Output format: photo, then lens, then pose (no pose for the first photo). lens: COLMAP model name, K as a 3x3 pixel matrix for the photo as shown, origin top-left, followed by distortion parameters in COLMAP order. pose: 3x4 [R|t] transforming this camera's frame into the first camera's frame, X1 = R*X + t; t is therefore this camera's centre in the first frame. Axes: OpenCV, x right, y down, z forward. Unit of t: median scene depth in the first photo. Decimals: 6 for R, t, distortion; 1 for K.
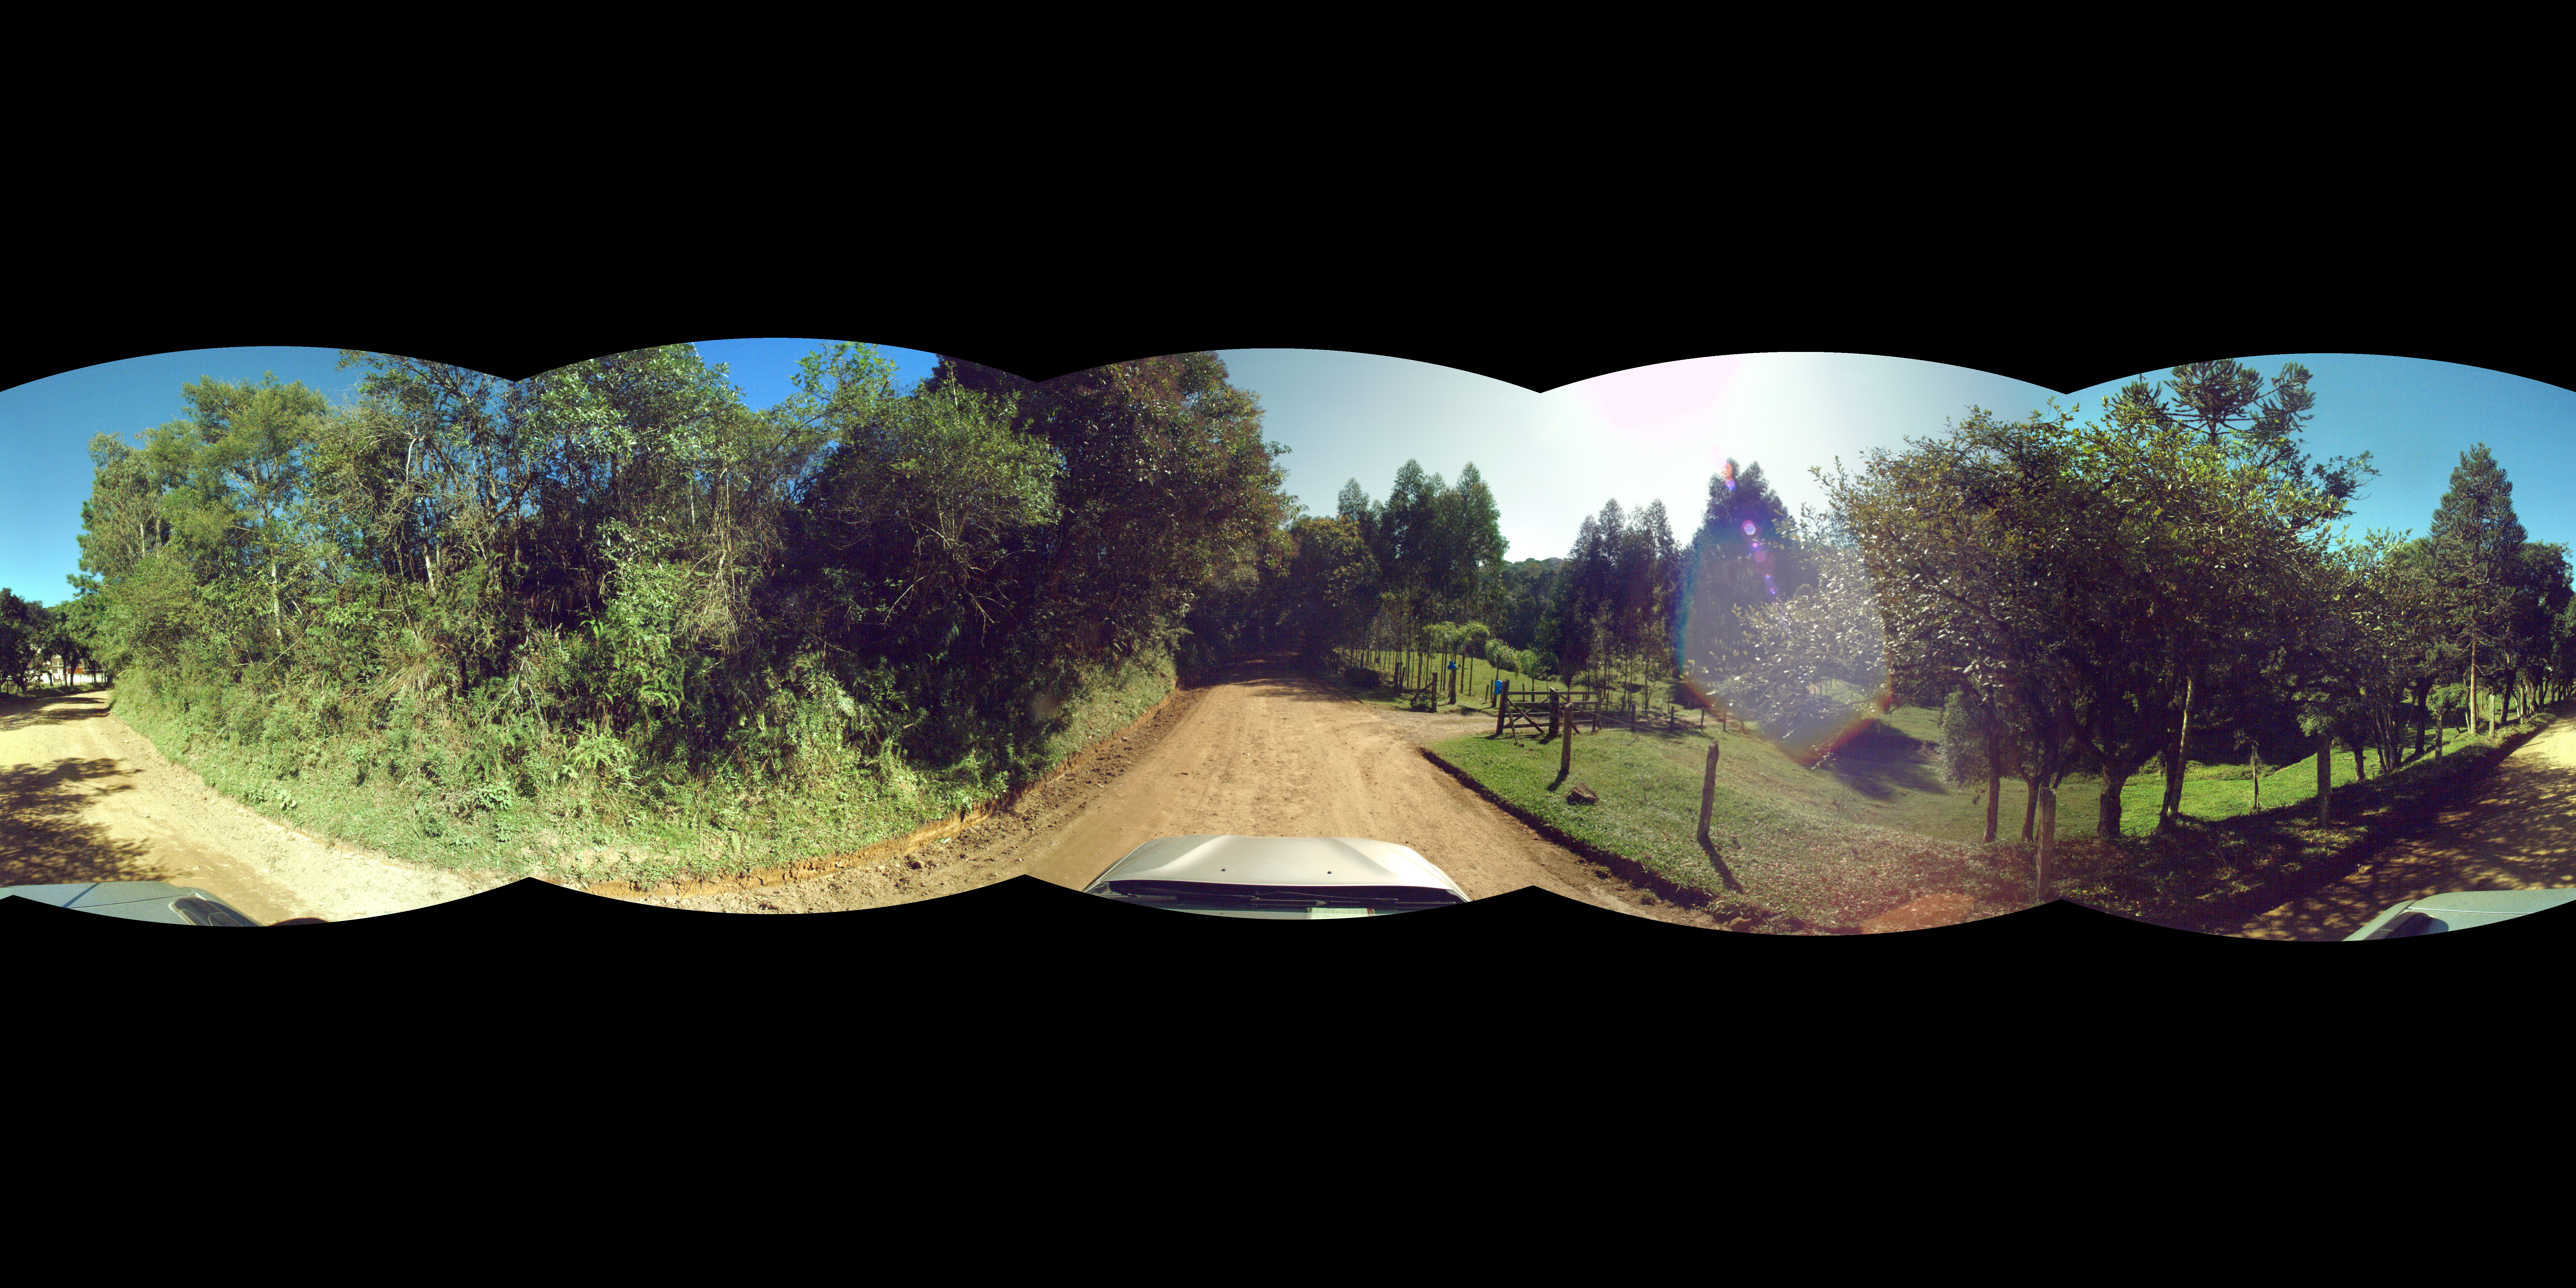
lens RADIAL K [[11582.7, 0, 1288.0], [0, 11582.7, 644.0], [0, 0, 1]] dist [-1.637455, -74.300376]
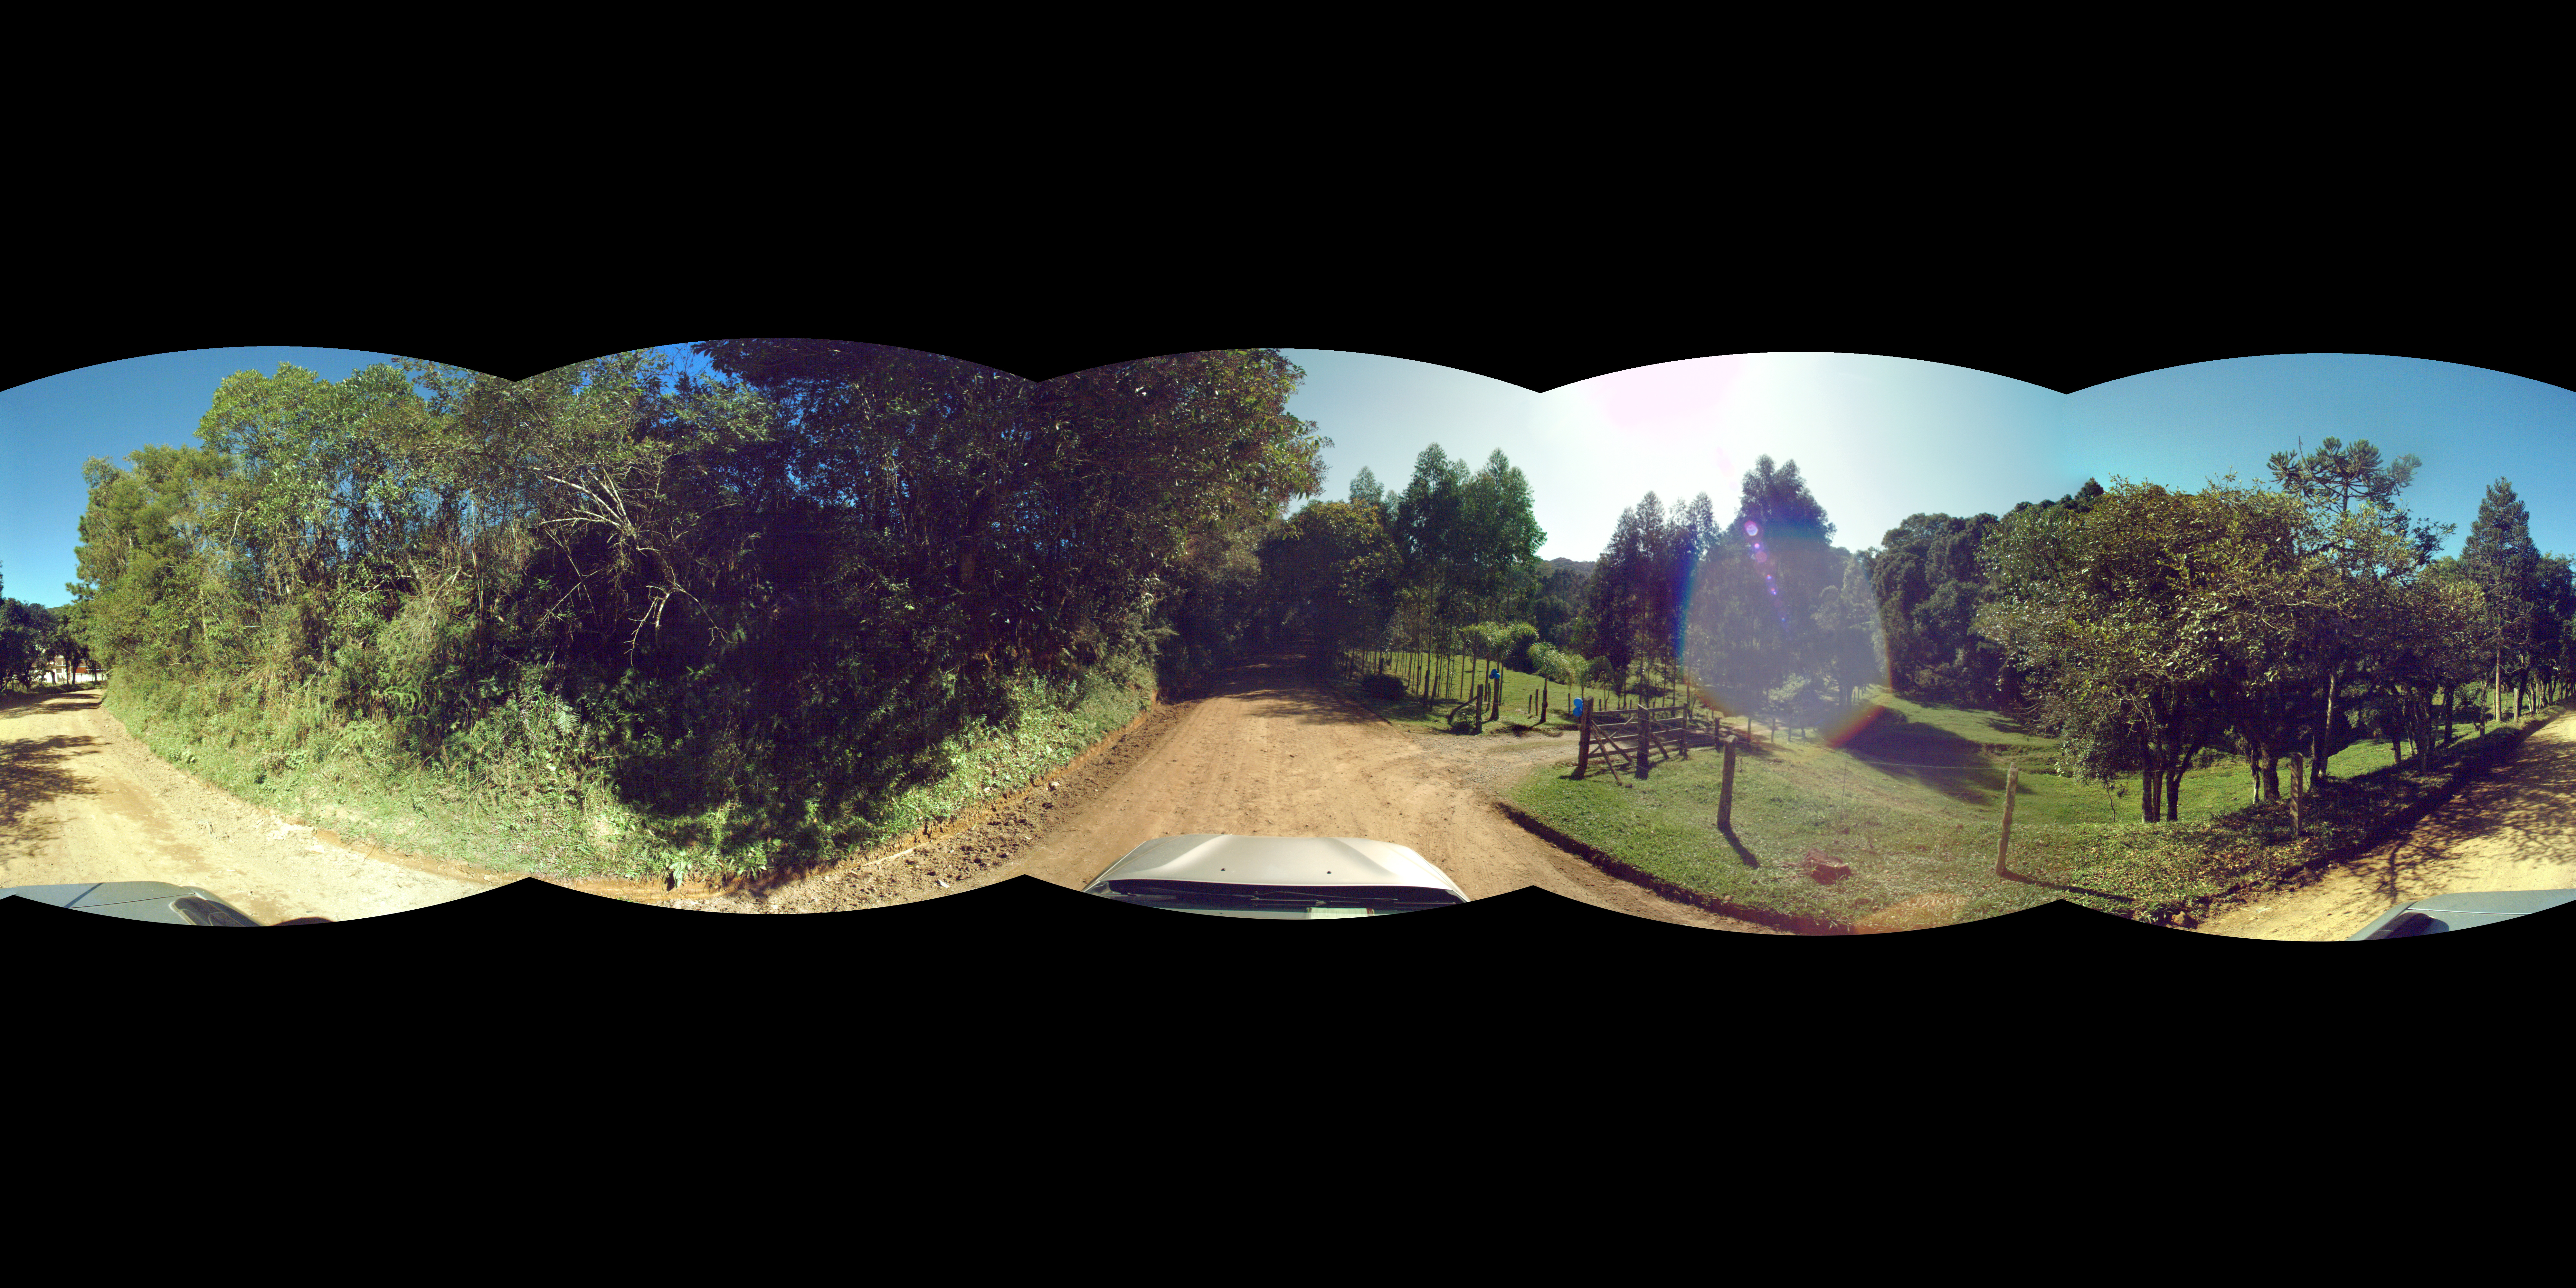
lens RADIAL K [[9242.7, 0, 1288.0], [0, 9242.7, 644.0], [0, 0, 1]] dist [0.061533, -55.392847]
pose [[0.999990, 0.004543, -0.000211, -0.000300], [-0.004543, 0.999990, -0.000574, 0.000048], [0.000208, 0.000575, 1.000000, 0.279583]]
